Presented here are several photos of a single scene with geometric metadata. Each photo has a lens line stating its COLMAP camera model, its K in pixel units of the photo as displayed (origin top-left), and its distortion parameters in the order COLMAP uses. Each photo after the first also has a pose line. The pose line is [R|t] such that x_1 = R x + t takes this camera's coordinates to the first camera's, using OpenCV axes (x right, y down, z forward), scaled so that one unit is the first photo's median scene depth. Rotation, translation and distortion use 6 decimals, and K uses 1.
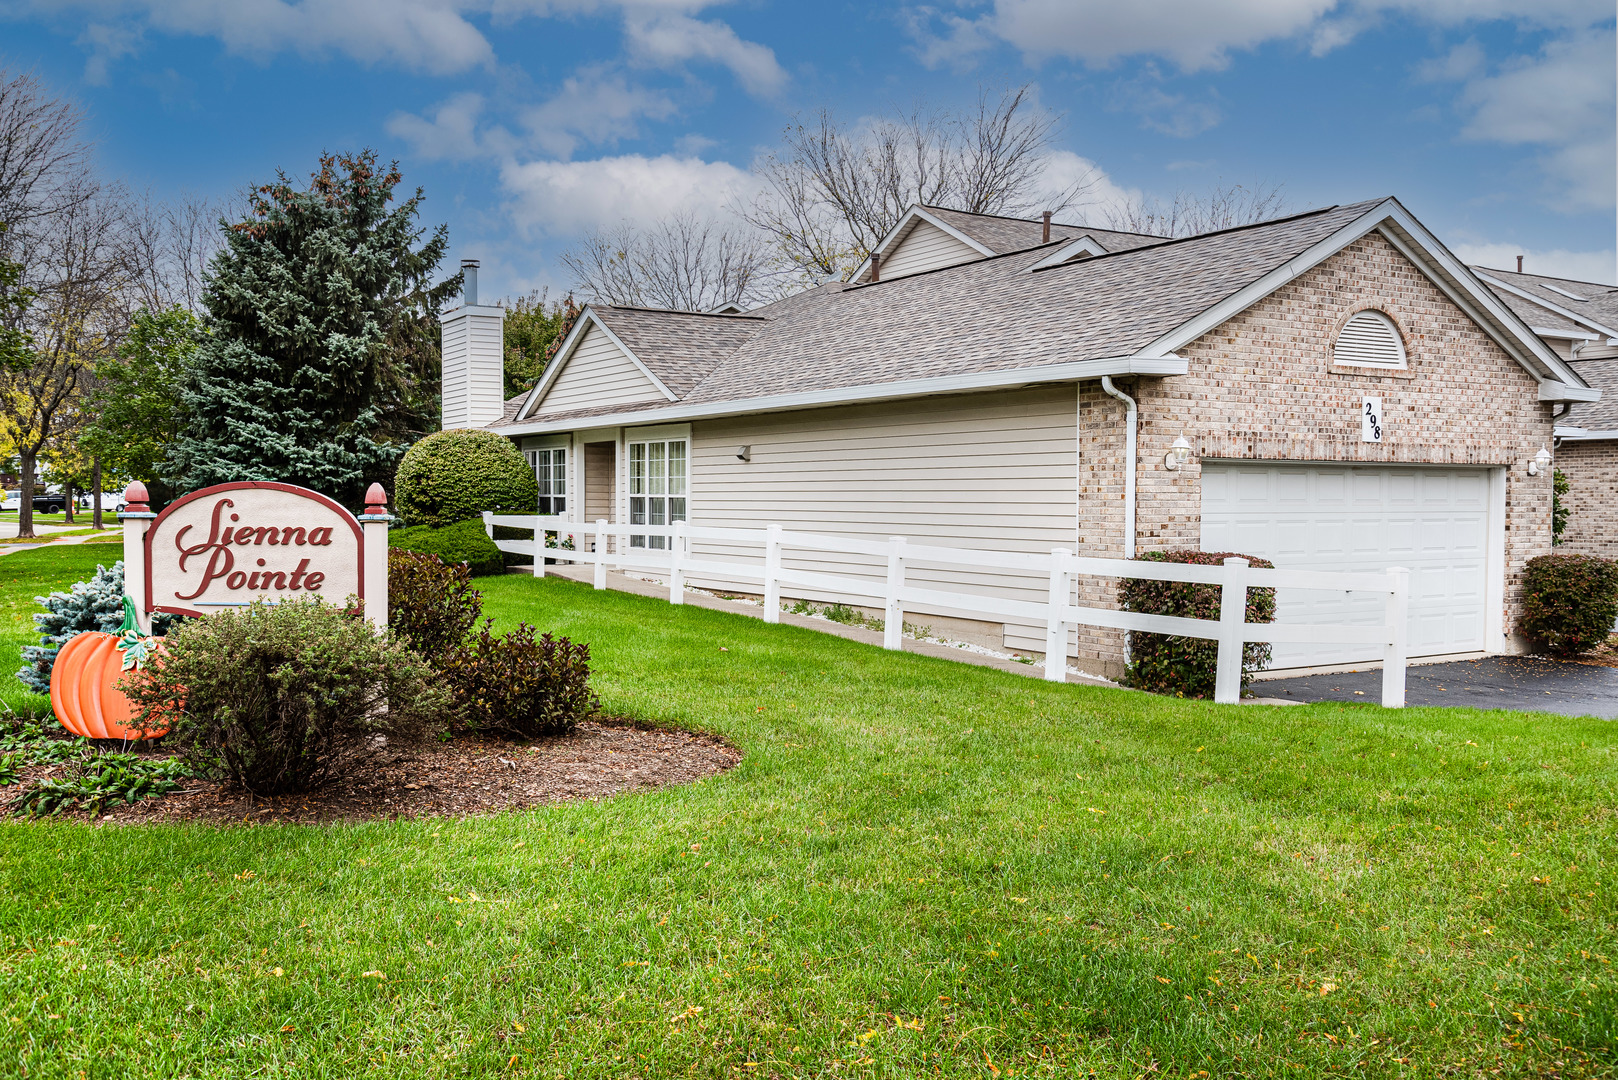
lens RADIAL K [[1458.4, 0, 809.0], [0, 1458.4, 540.0], [0, 0, 1]] dist [-0.000478, -0.000127]
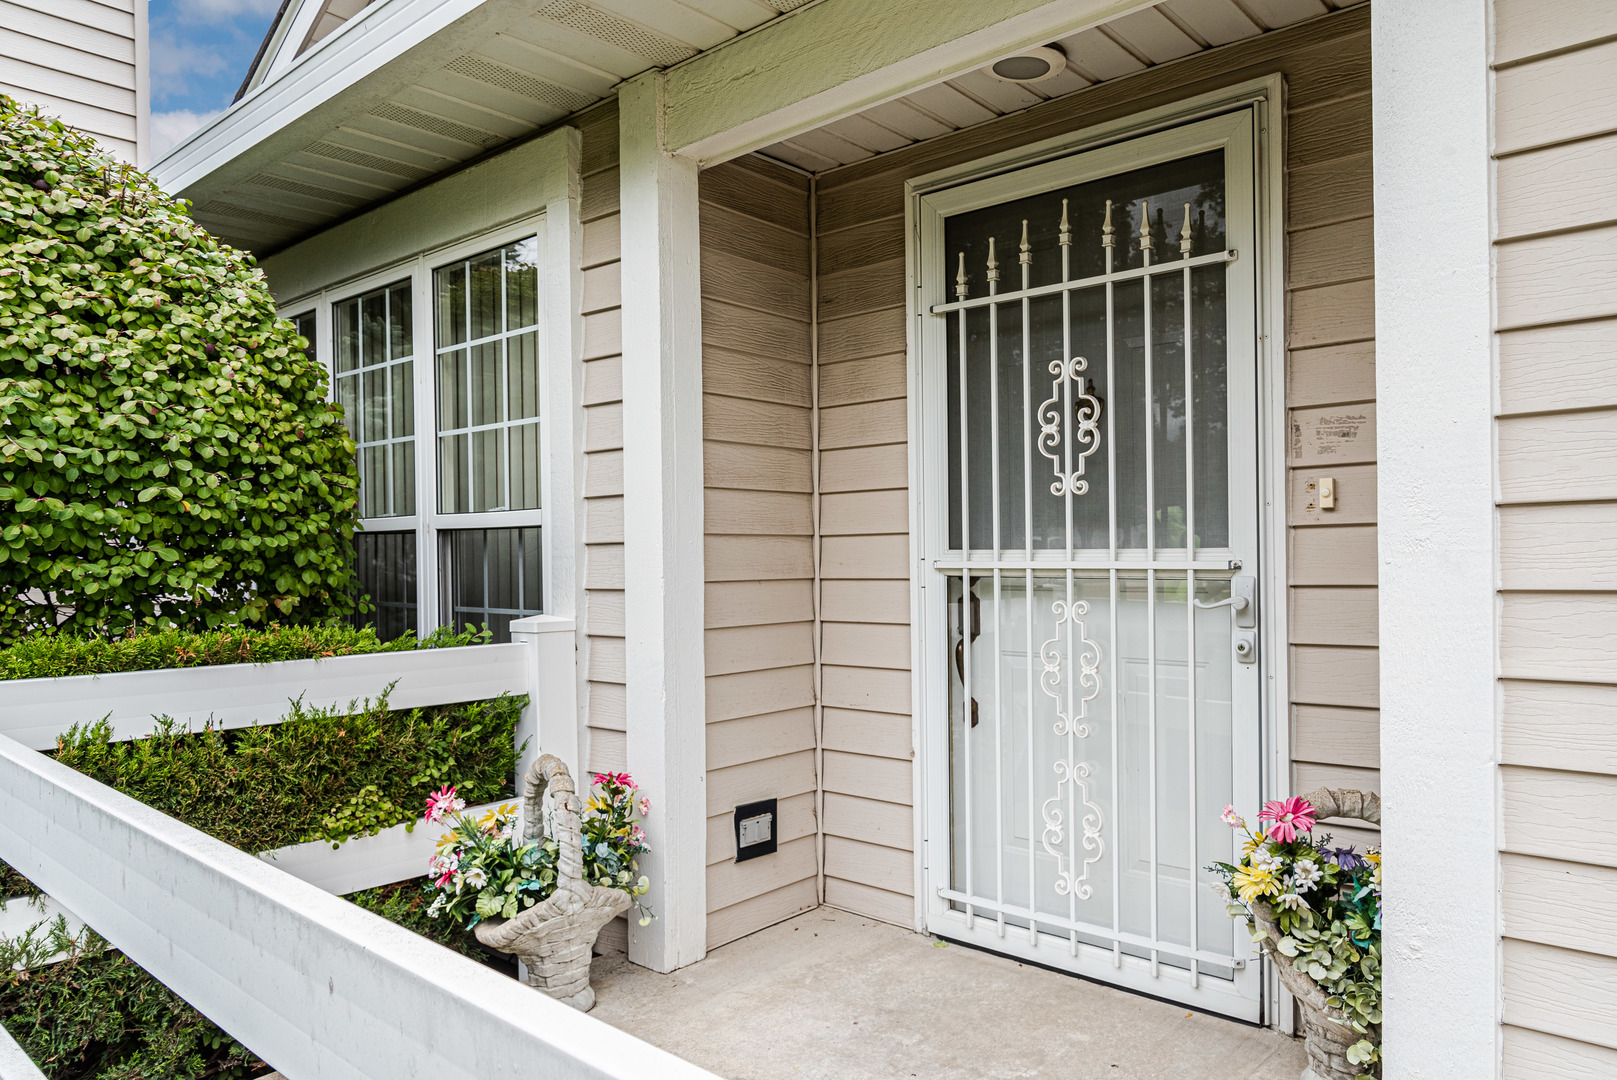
lens RADIAL K [[1091.7, 0, 808.5], [0, 1091.7, 540.0], [0, 0, 1]] dist [0.001791, 0.000426]
pose [[0.956229, -0.013932, 0.292286, -0.174741], [0.026106, 0.998945, -0.037791, -0.022476], [-0.291452, 0.043767, 0.955584, 0.877536]]
